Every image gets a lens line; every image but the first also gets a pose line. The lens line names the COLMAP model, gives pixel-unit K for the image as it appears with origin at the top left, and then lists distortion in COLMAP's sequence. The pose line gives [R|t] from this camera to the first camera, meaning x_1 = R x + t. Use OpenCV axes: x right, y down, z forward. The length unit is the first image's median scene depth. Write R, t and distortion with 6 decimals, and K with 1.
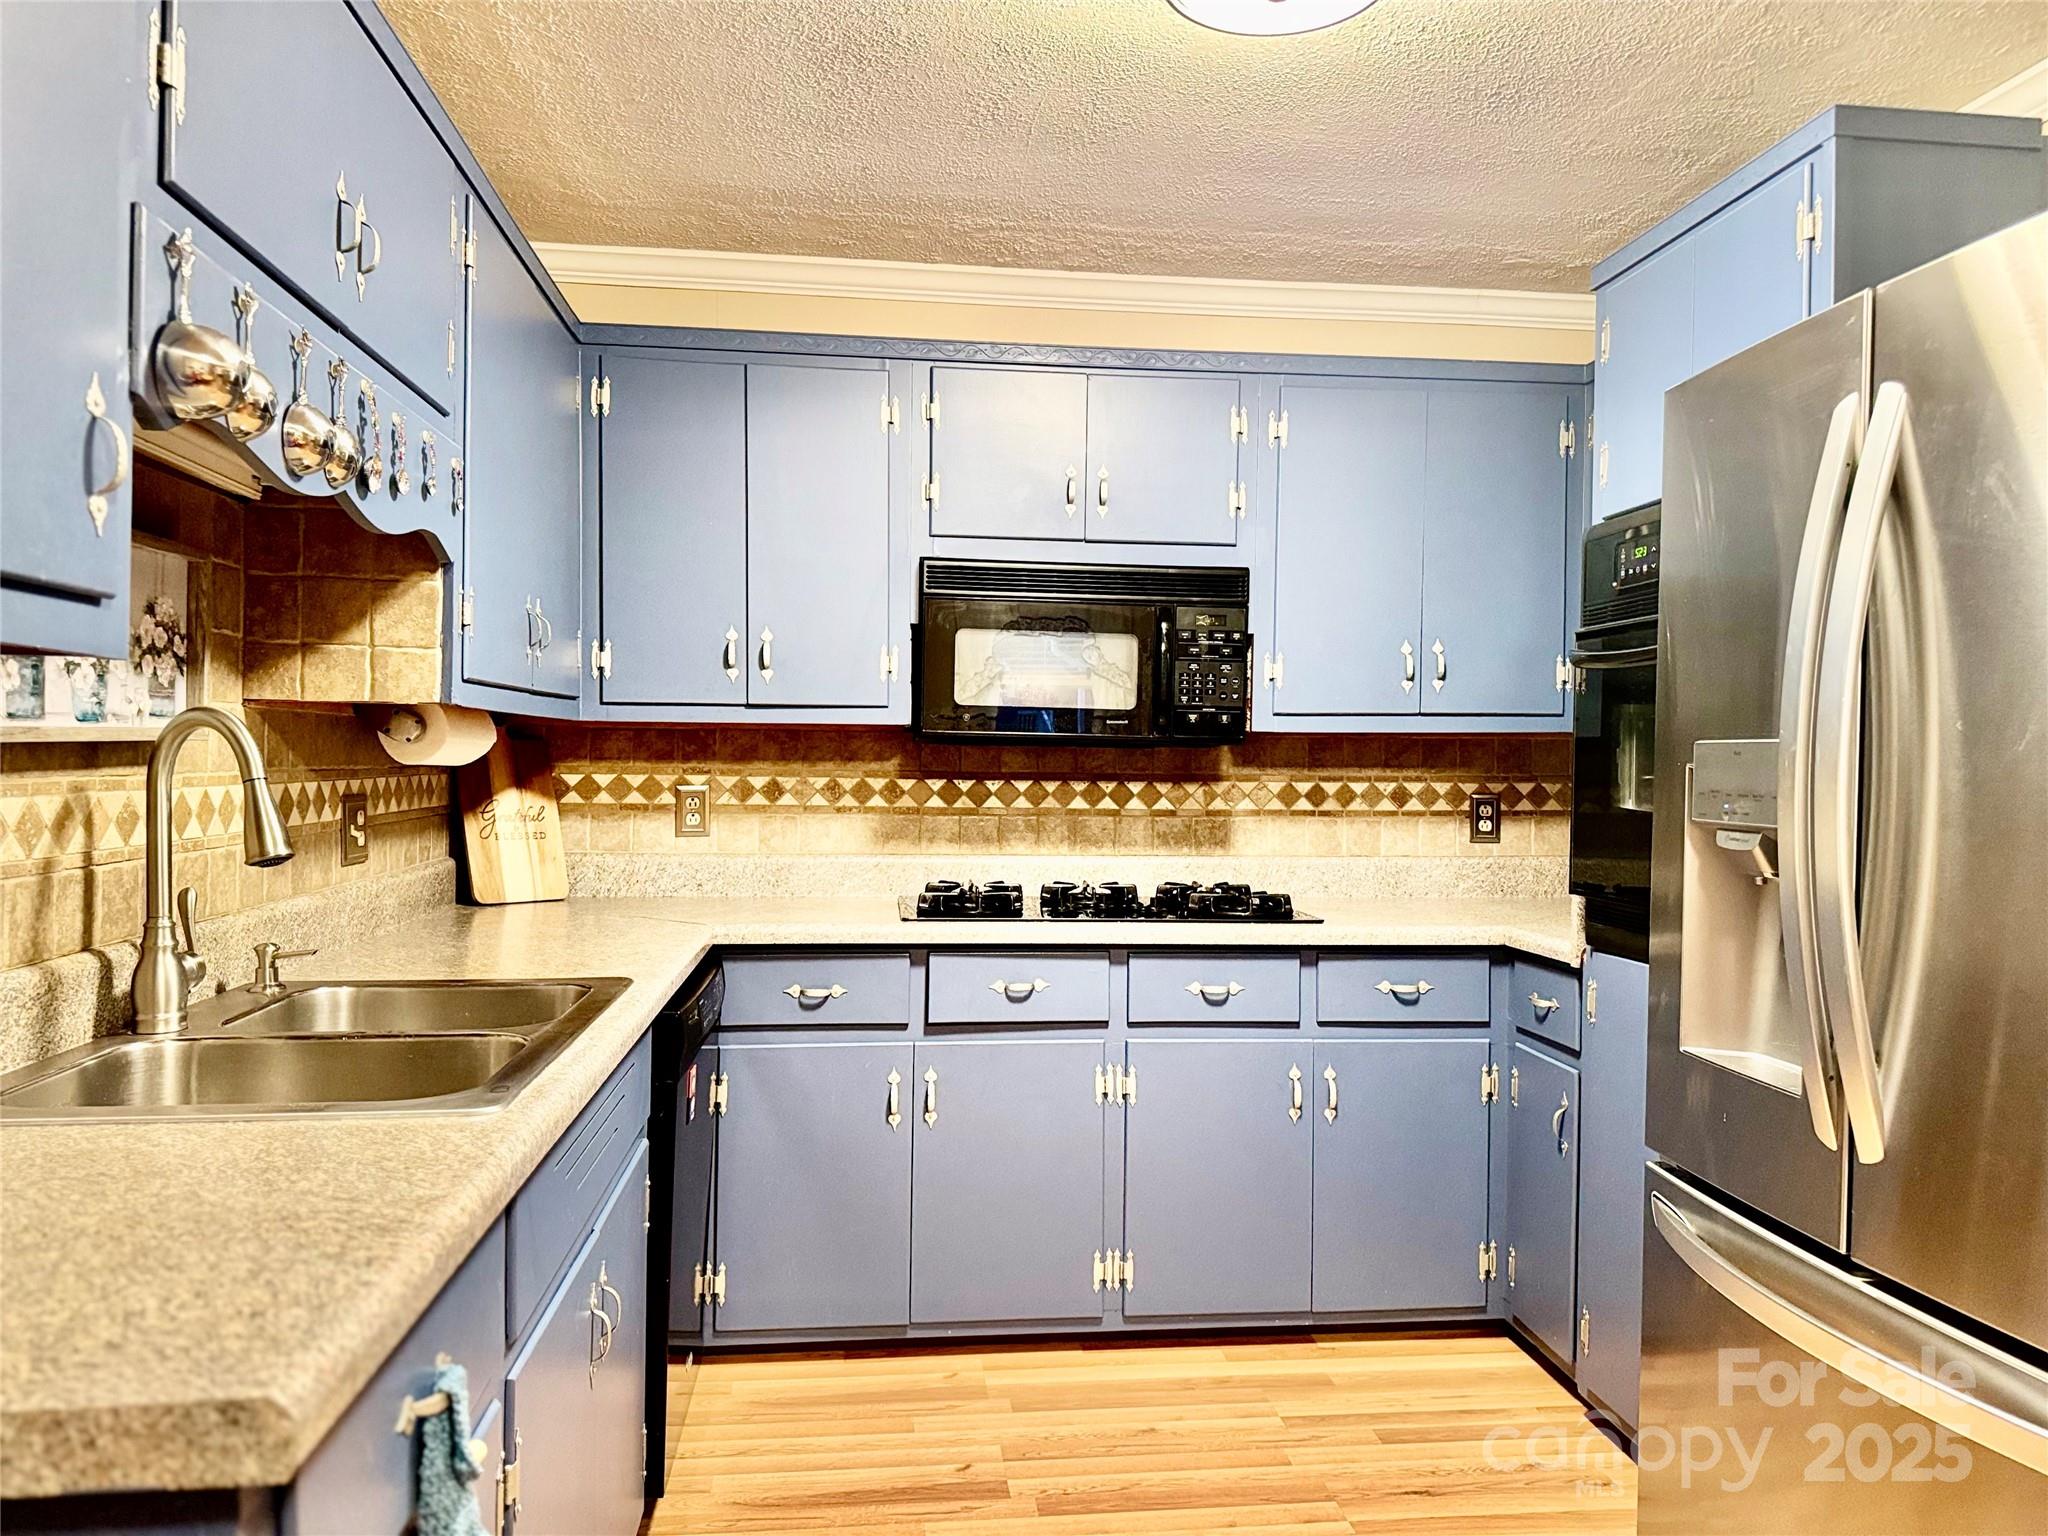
lens RADIAL K [[1428.4, 0, 1025.2], [0, 1428.4, 768.6], [0, 0, 1]] dist [0.081782, -0.097519]
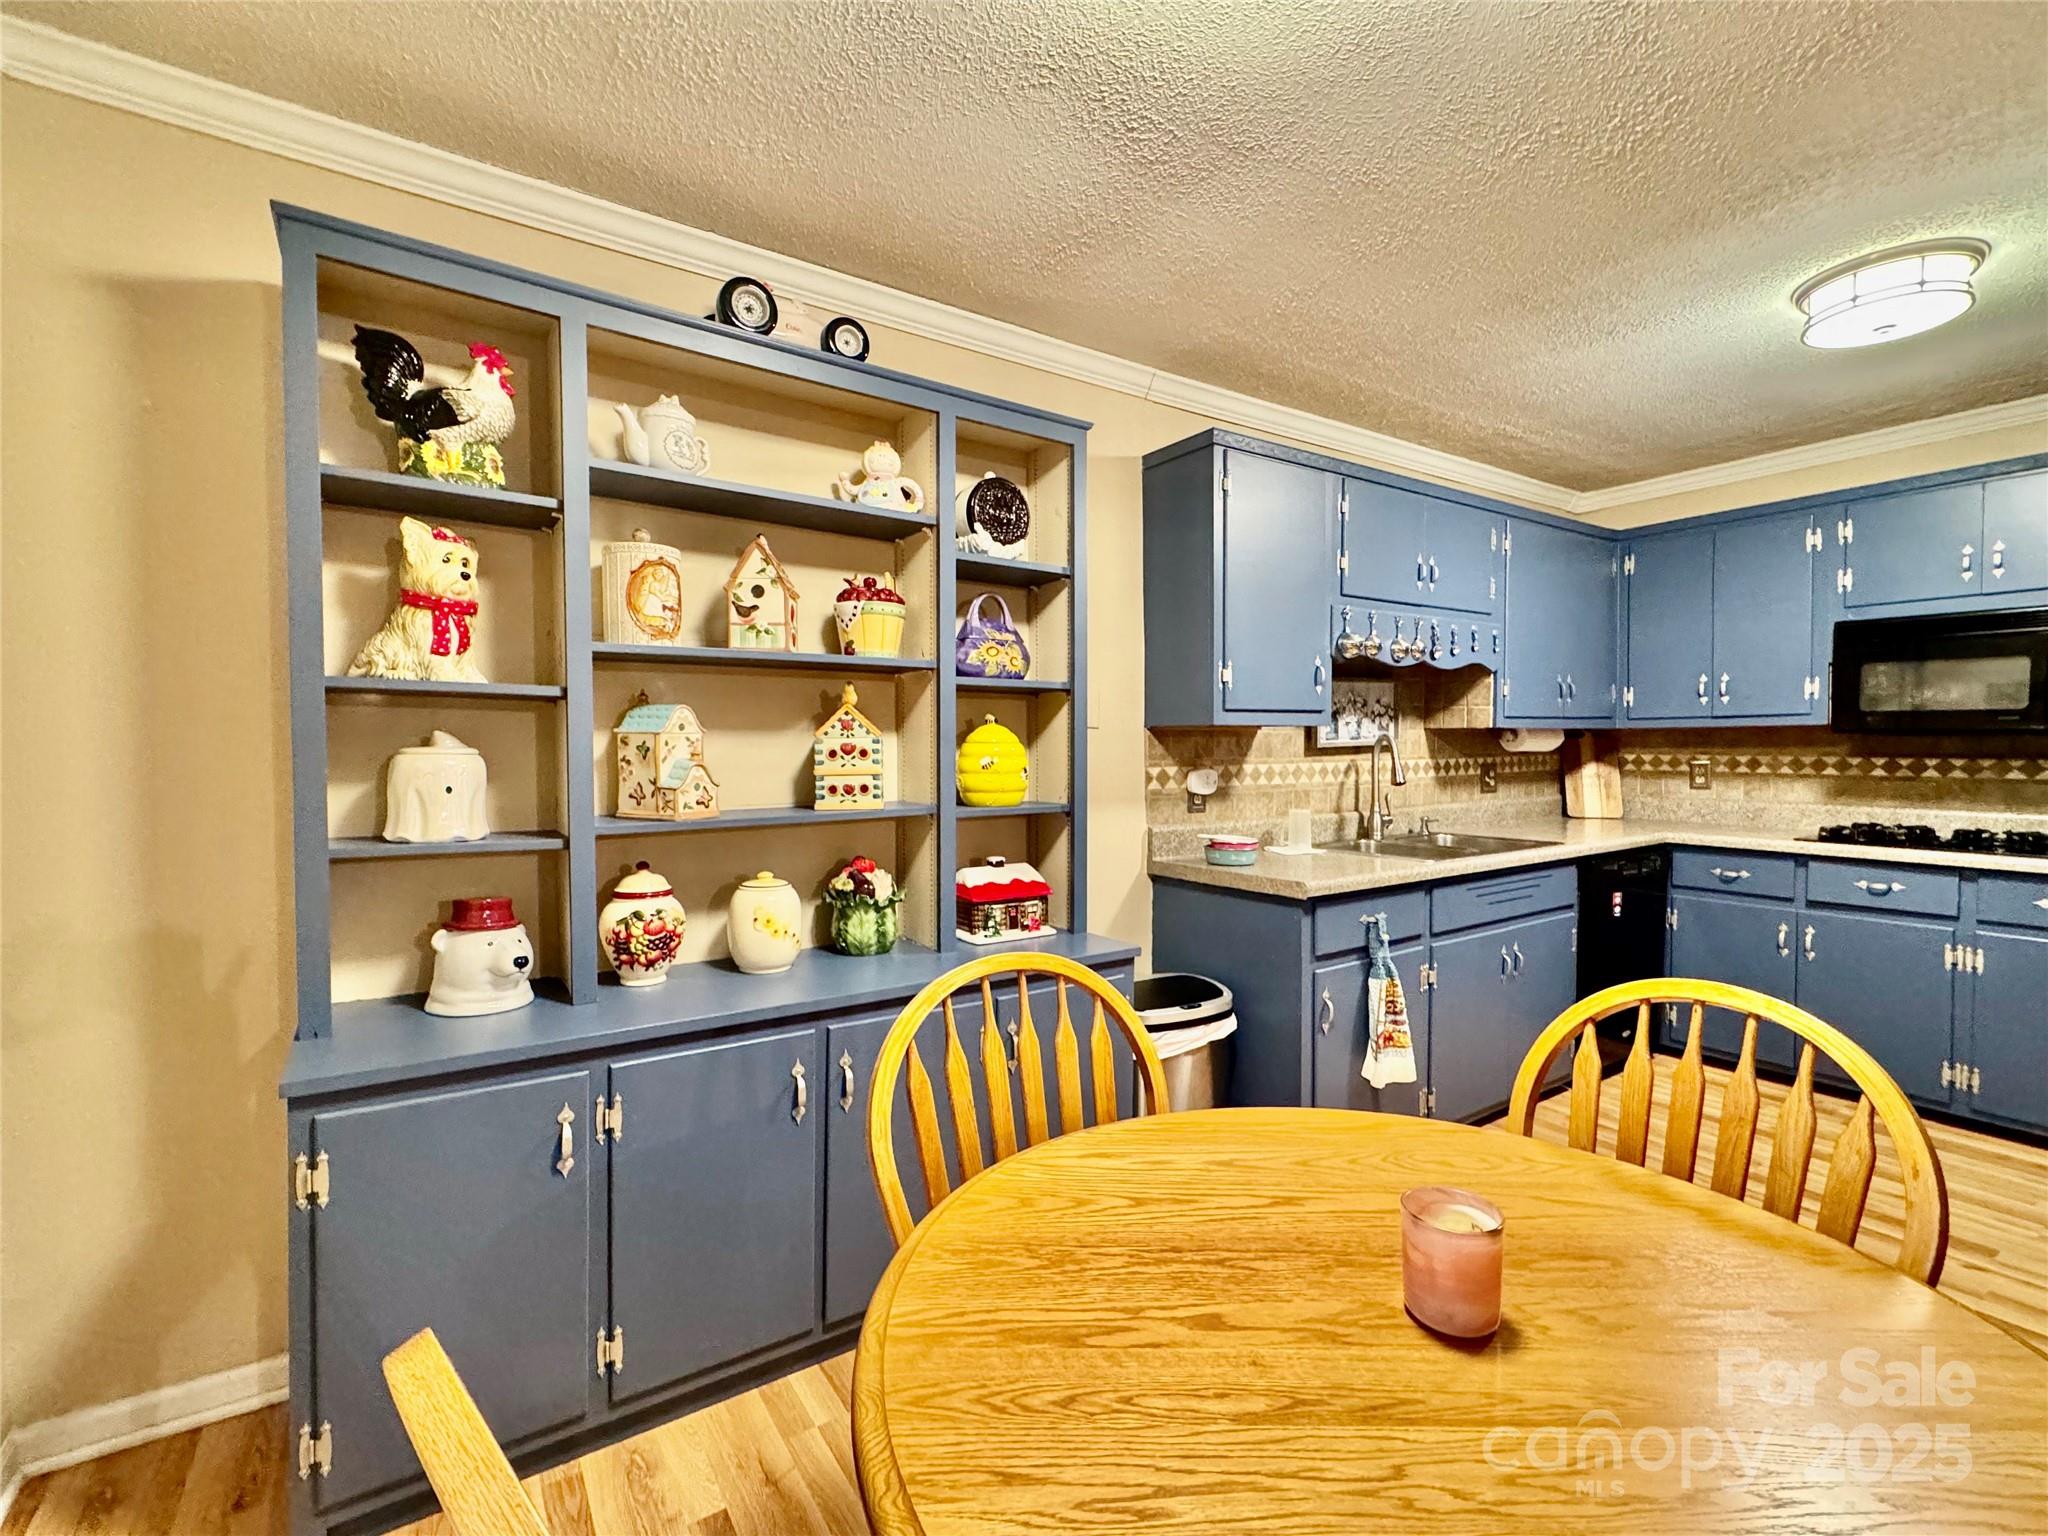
lens RADIAL K [[911.3, 0, 1027.0], [0, 911.3, 763.5], [0, 0, 1]] dist [-0.002646, 0.000268]
pose [[0.454983, 0.007737, -0.890467, 0.441258], [0.006174, 0.999911, 0.011842, -0.004232], [0.890479, -0.010885, 0.454895, -0.304441]]
